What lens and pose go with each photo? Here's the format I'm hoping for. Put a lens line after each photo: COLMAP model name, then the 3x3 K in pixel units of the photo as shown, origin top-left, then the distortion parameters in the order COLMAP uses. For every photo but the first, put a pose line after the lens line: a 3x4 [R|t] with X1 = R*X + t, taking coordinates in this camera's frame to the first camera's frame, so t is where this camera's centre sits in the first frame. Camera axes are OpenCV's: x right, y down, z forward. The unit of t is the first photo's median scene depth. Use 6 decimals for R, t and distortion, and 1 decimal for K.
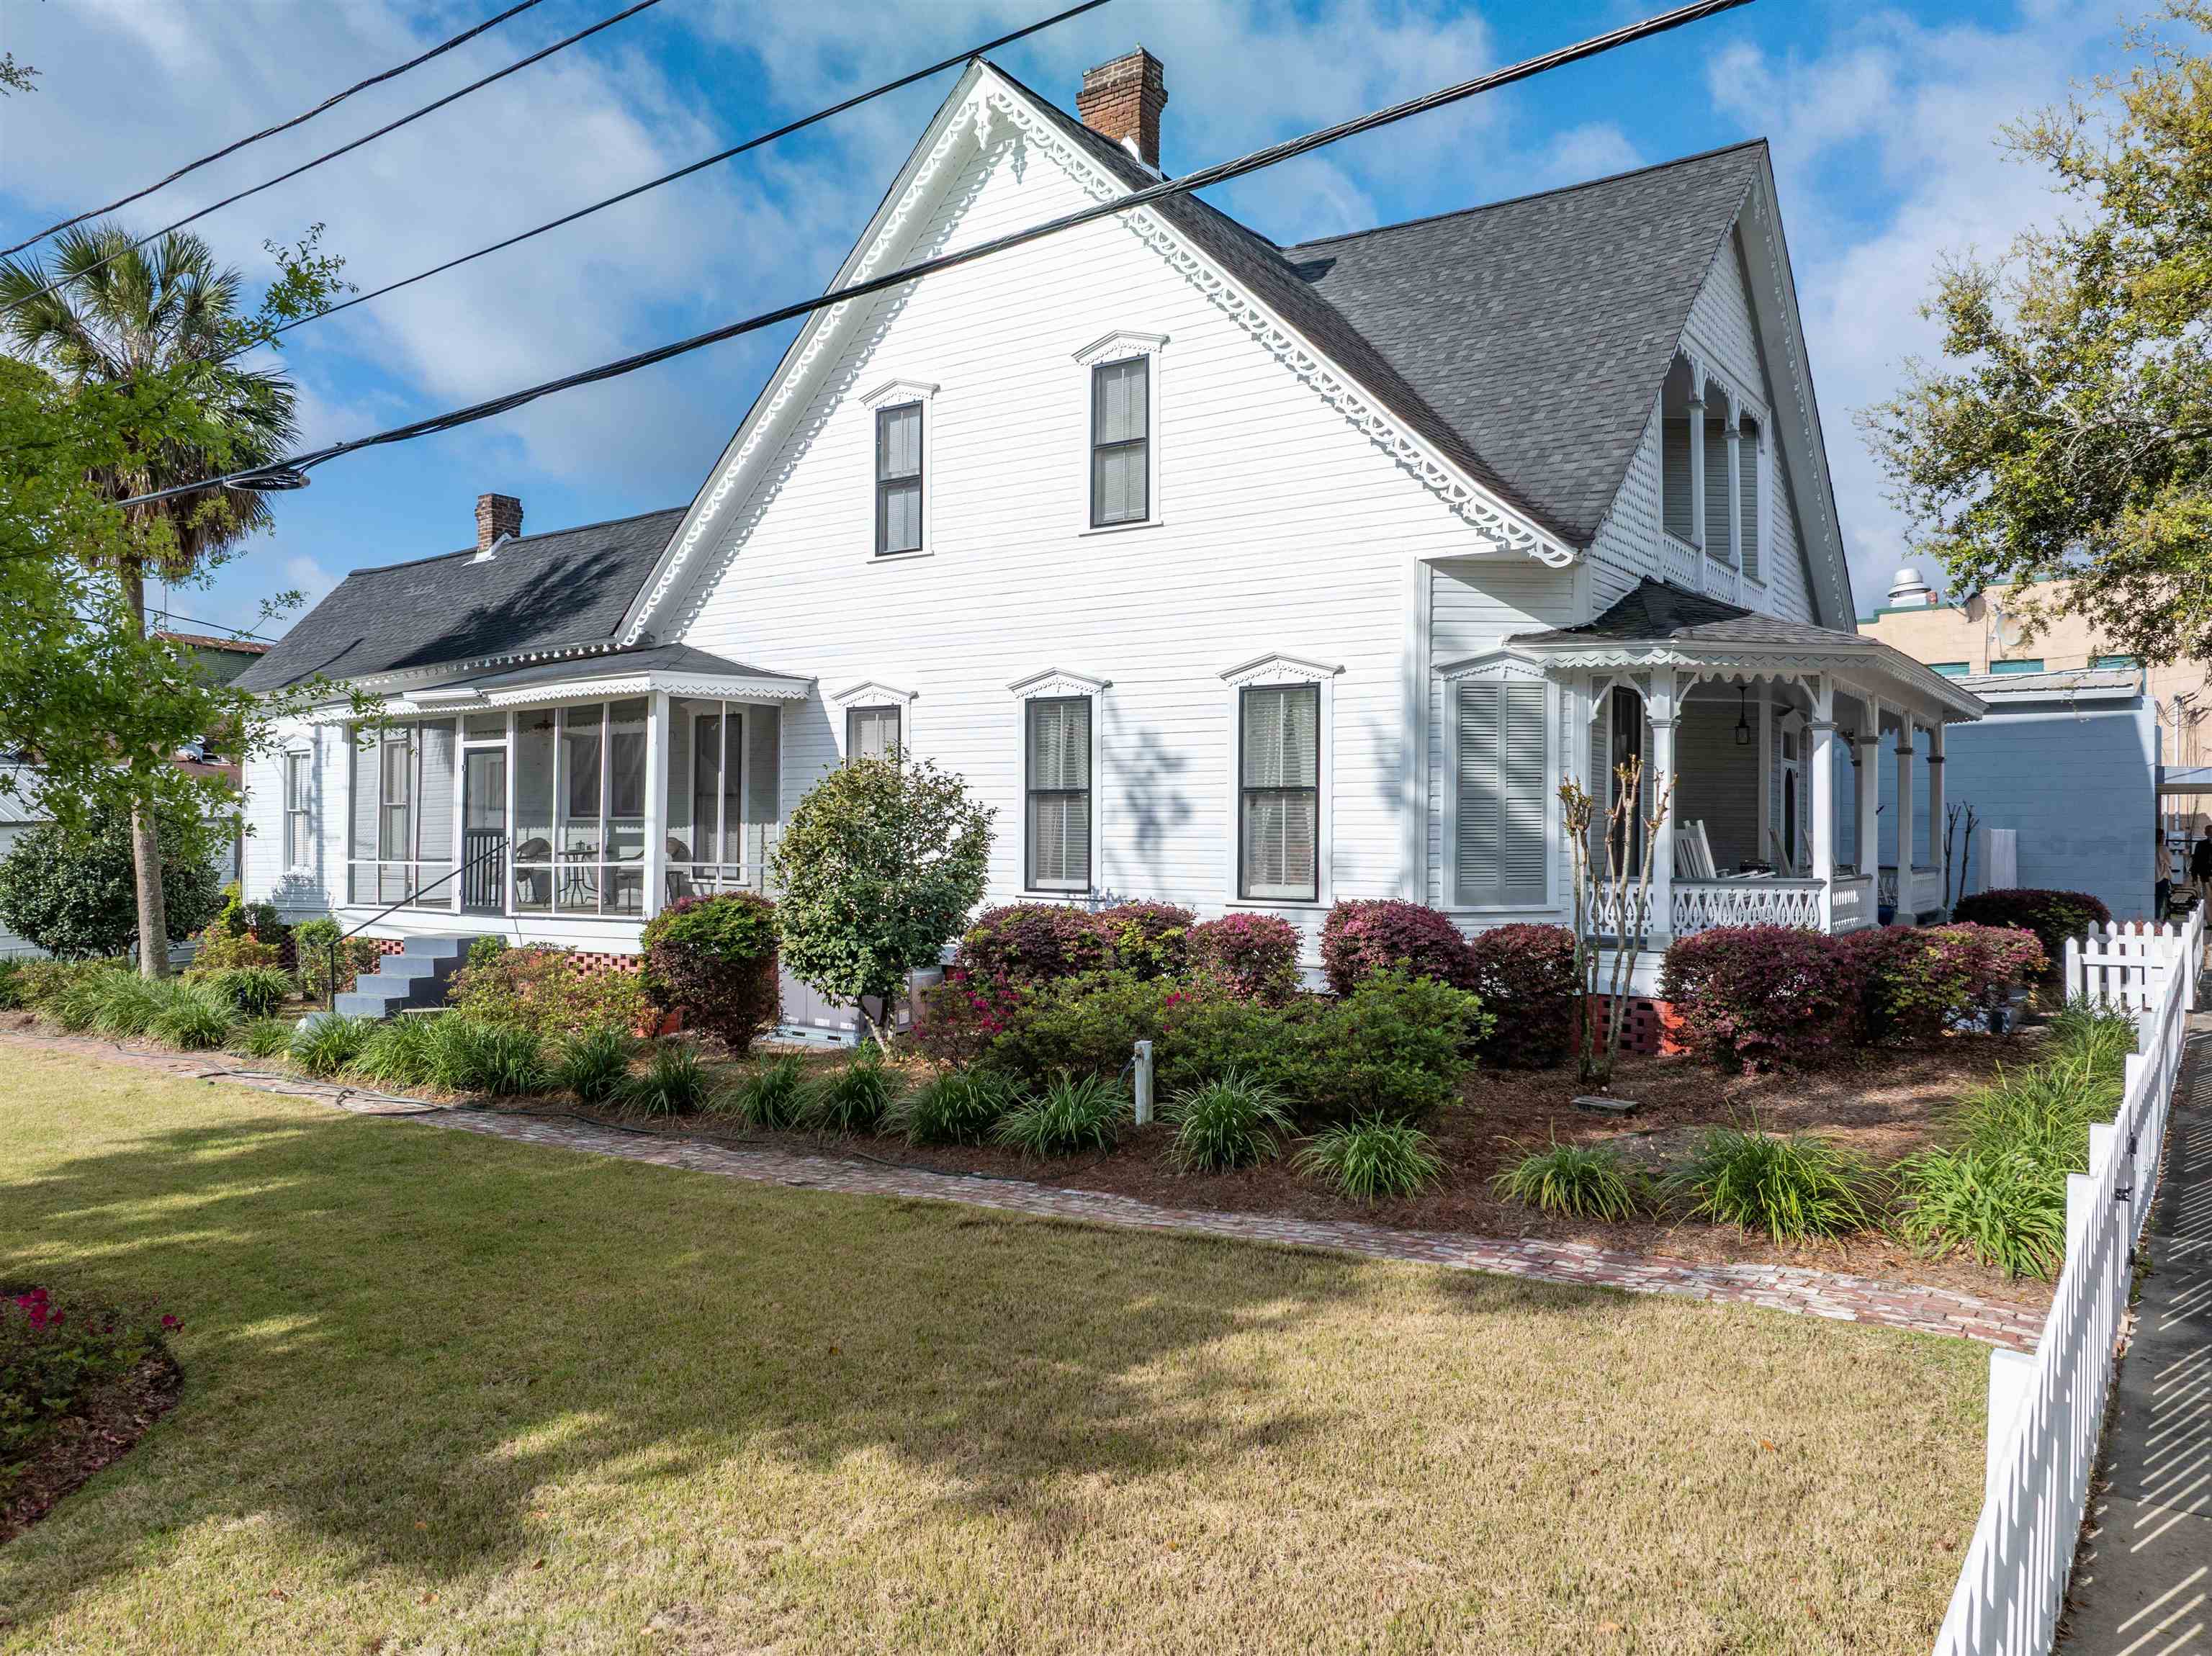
lens RADIAL K [[1549.4, 0, 1106.0], [0, 1549.4, 828.0], [0, 0, 1]] dist [-0.035139, 0.004111]
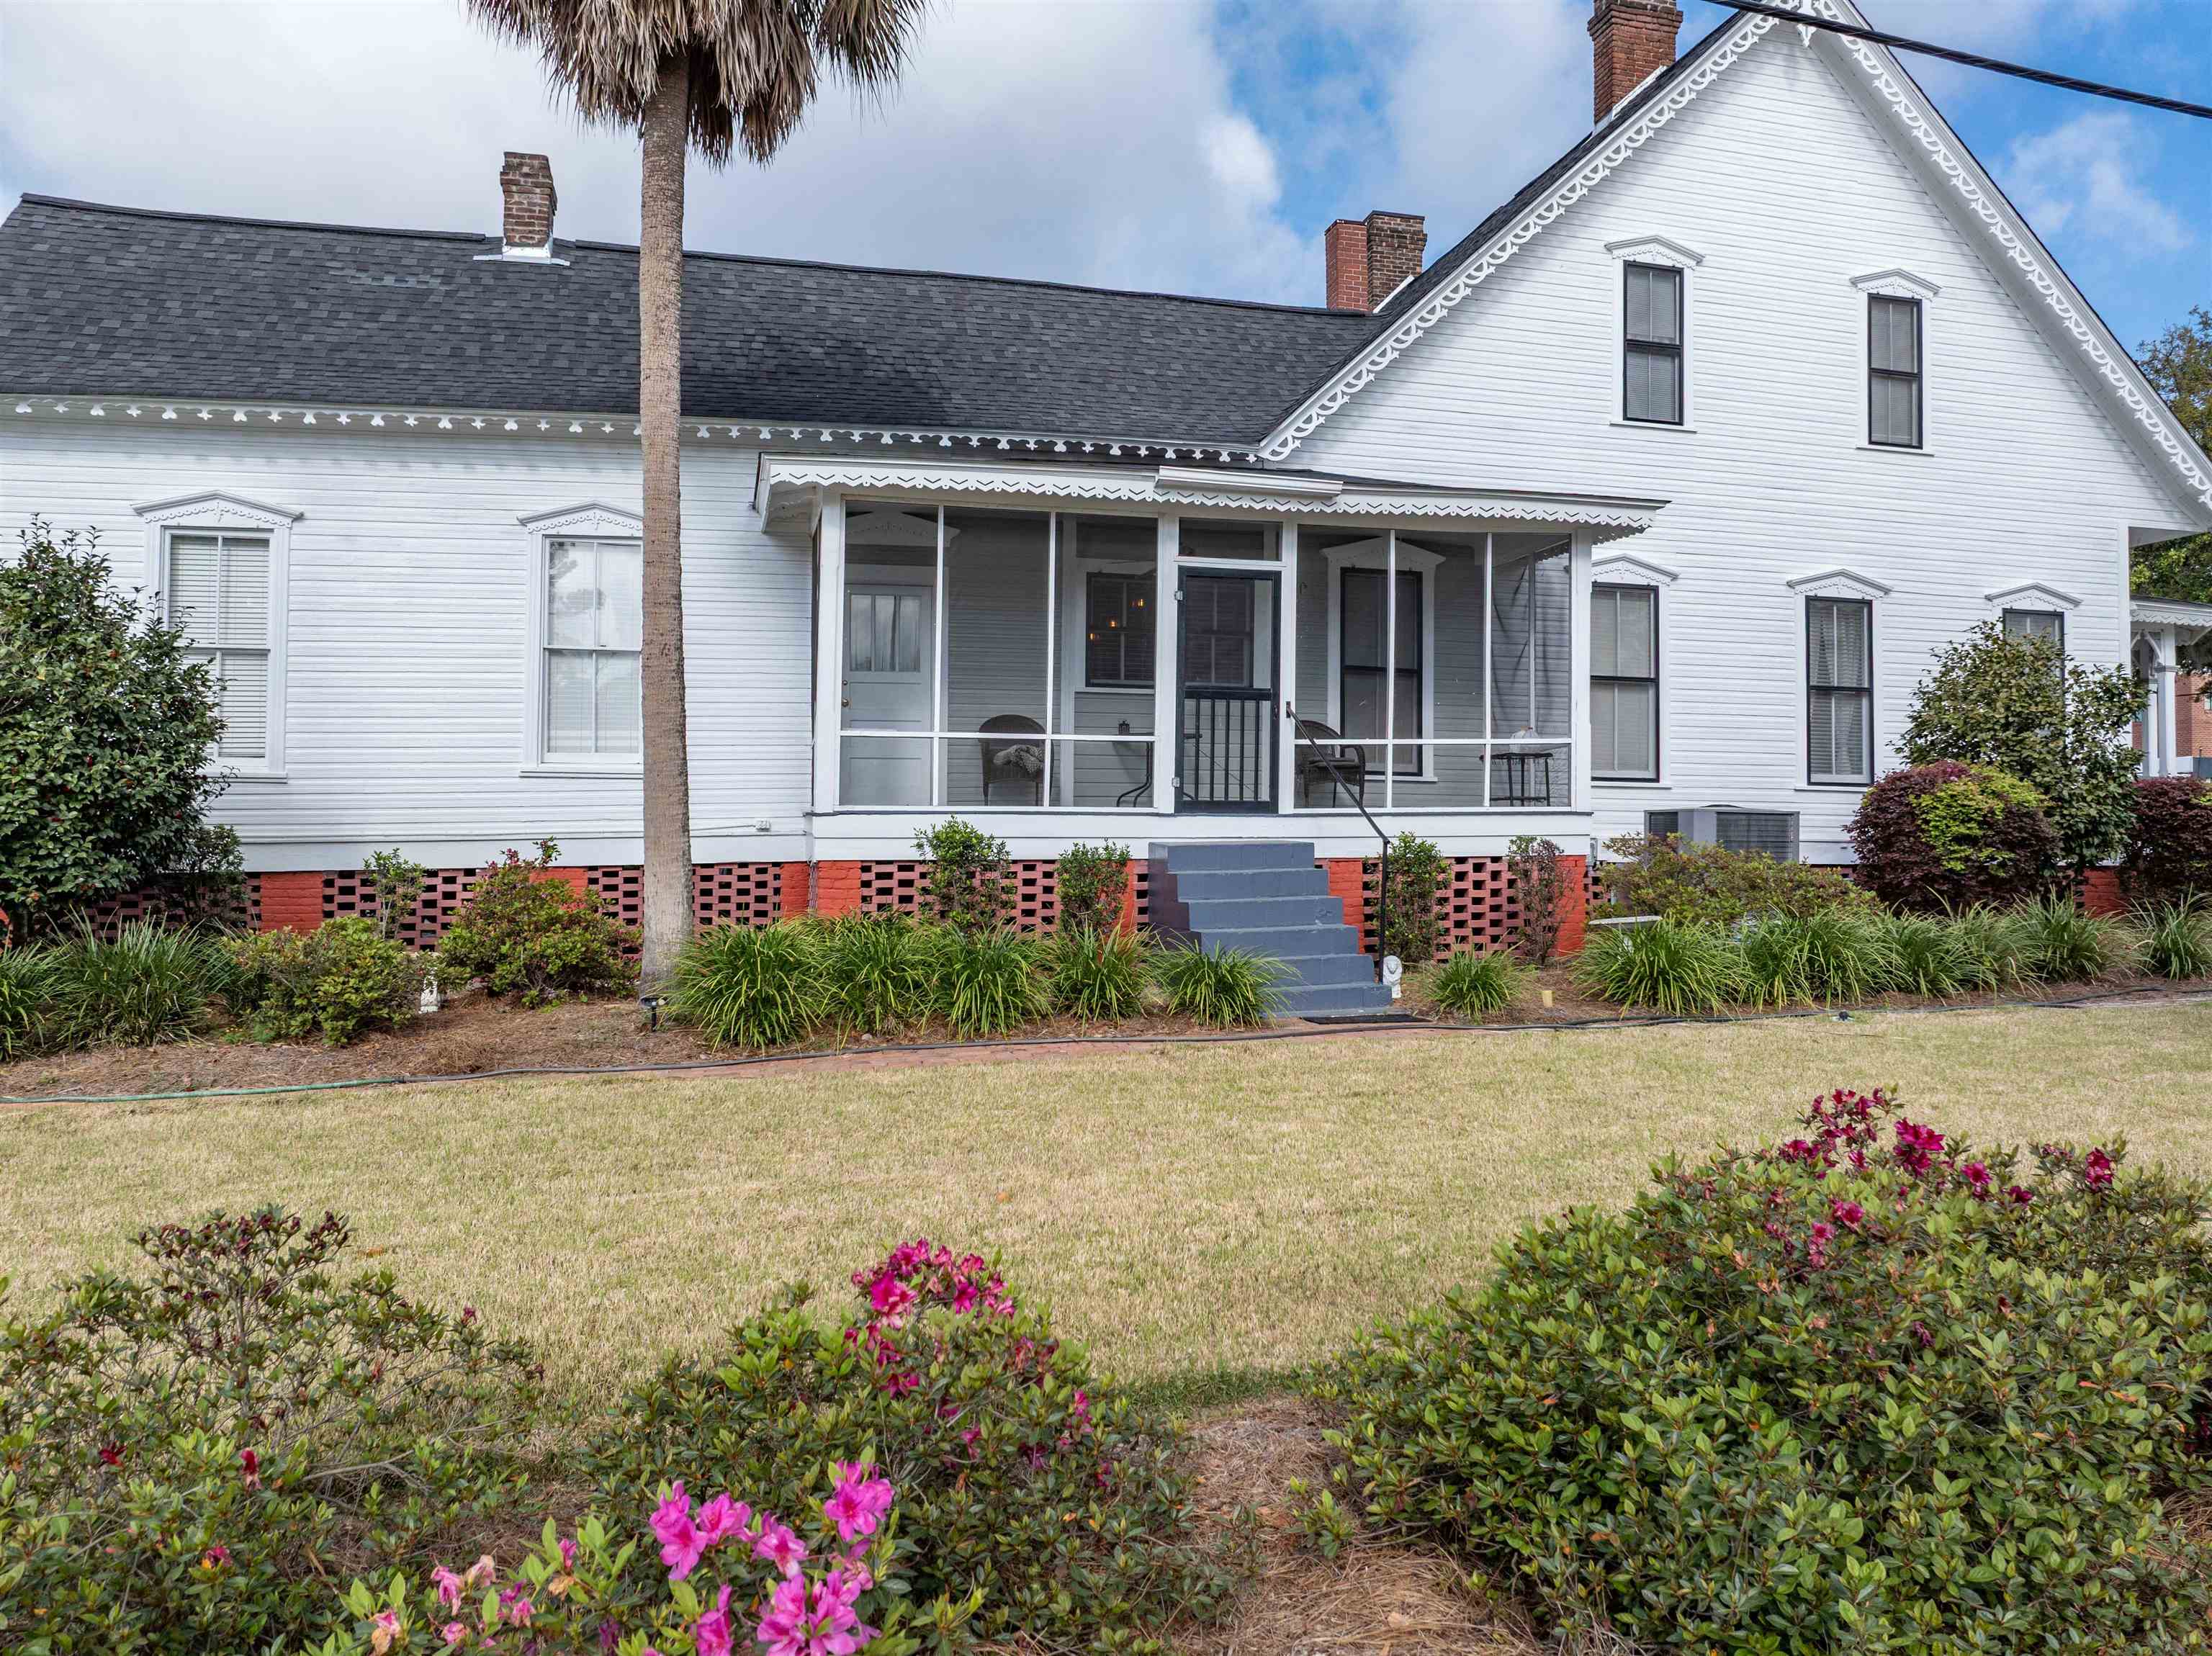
lens RADIAL K [[1552.8, 0, 1106.0], [0, 1552.8, 828.0], [0, 0, 1]] dist [-0.042361, 0.009610]
pose [[0.649452, 0.009982, 0.760337, -1.248879], [-0.004876, 0.999948, -0.008962, 0.089868], [-0.760387, 0.002113, 0.649467, 0.774757]]
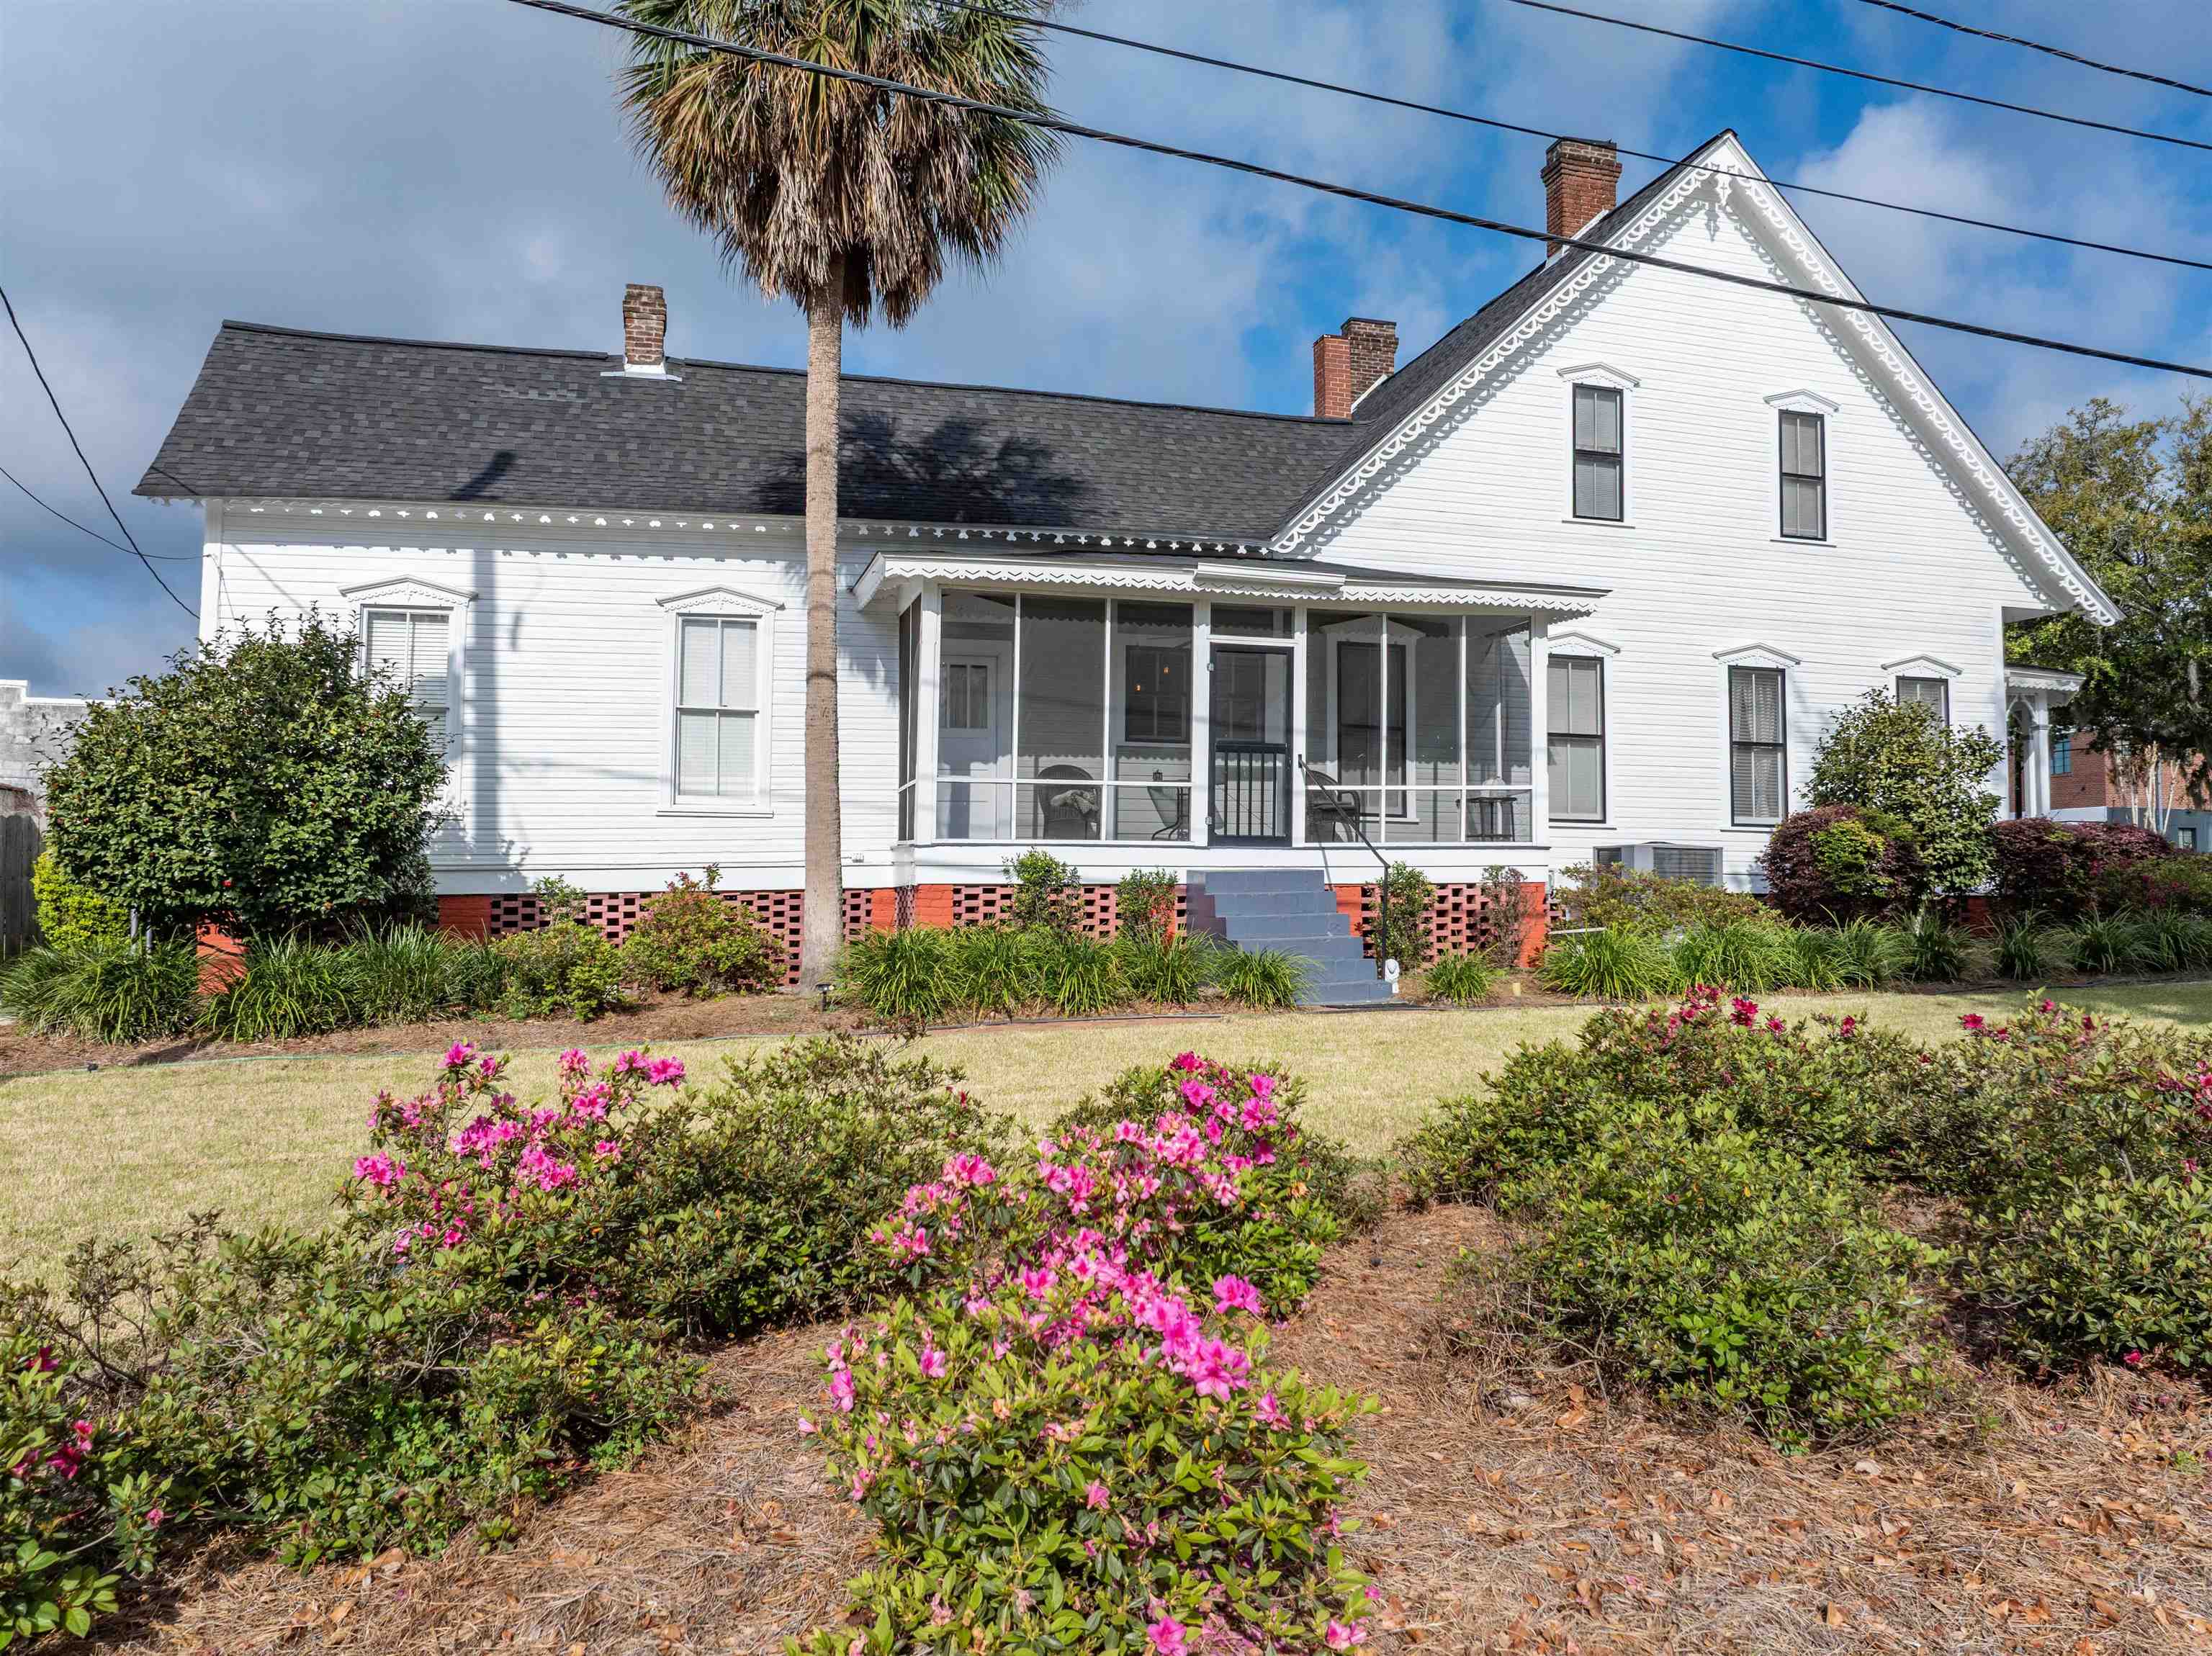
lens RADIAL K [[1552.8, 0, 1106.0], [0, 1552.8, 828.0], [0, 0, 1]] dist [-0.042361, 0.009610]
pose [[0.628715, 0.035872, 0.776808, -1.427052], [-0.004946, 0.999100, -0.042135, 0.106093], [-0.777620, 0.022649, 0.628326, 0.701165]]
